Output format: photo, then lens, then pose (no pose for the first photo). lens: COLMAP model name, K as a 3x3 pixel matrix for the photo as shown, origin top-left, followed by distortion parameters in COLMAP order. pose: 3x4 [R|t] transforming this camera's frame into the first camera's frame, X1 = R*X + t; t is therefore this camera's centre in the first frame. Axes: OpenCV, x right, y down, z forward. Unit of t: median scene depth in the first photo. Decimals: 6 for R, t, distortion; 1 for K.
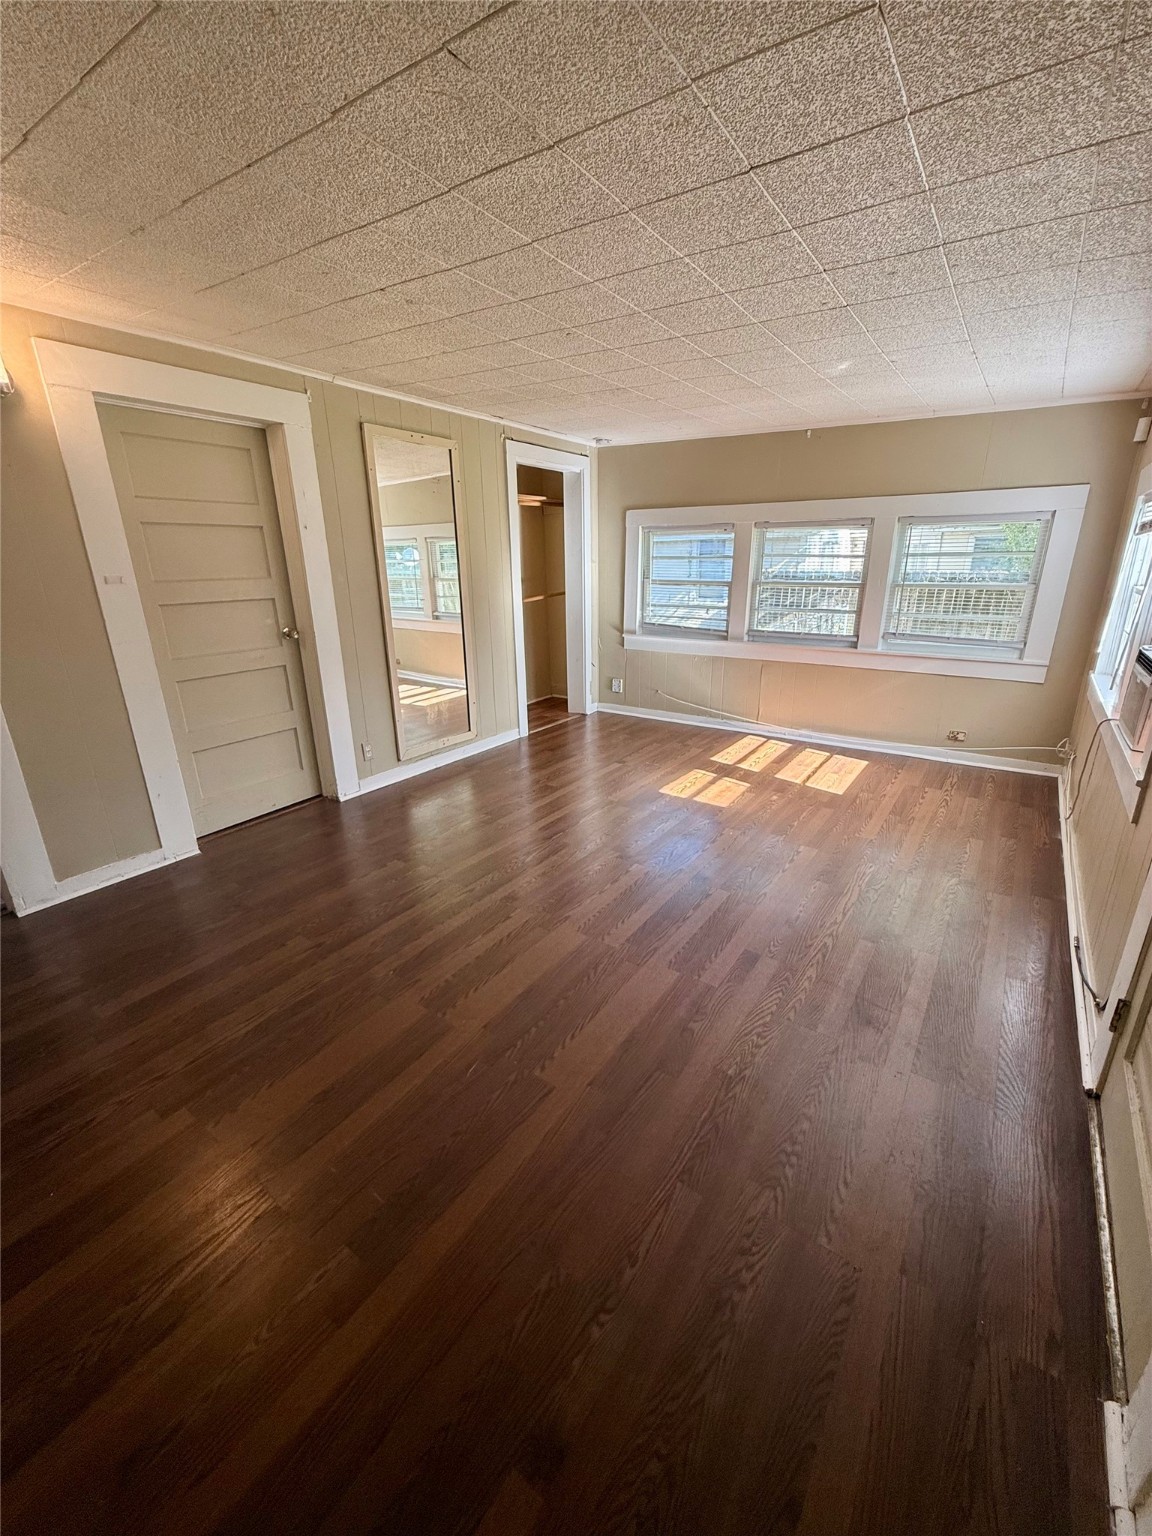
lens RADIAL K [[612.3, 0, 577.9], [0, 612.3, 767.0], [0, 0, 1]] dist [0.000772, 0.000054]
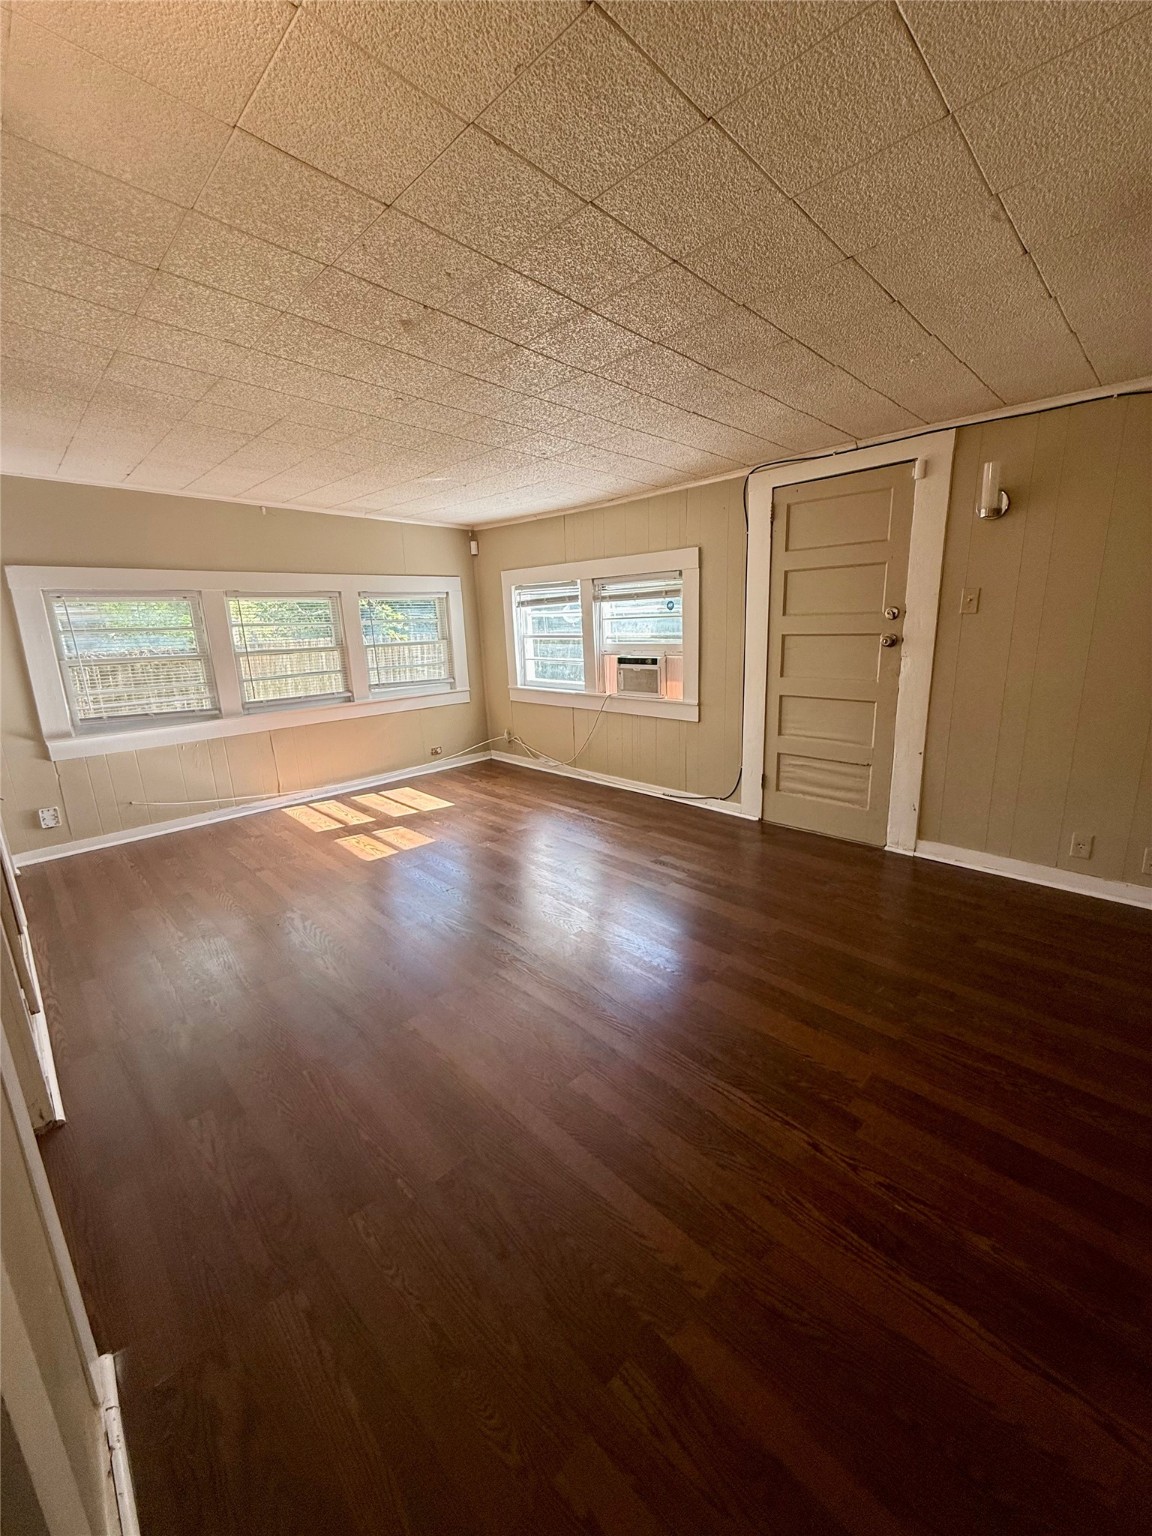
lens RADIAL K [[612.3, 0, 577.9], [0, 612.3, 767.0], [0, 0, 1]] dist [0.000772, 0.000054]
pose [[0.176721, -0.226703, 0.957797, -0.612846], [0.349315, 0.924213, 0.154303, -0.113885], [-0.920190, 0.307304, 0.242519, 0.383957]]
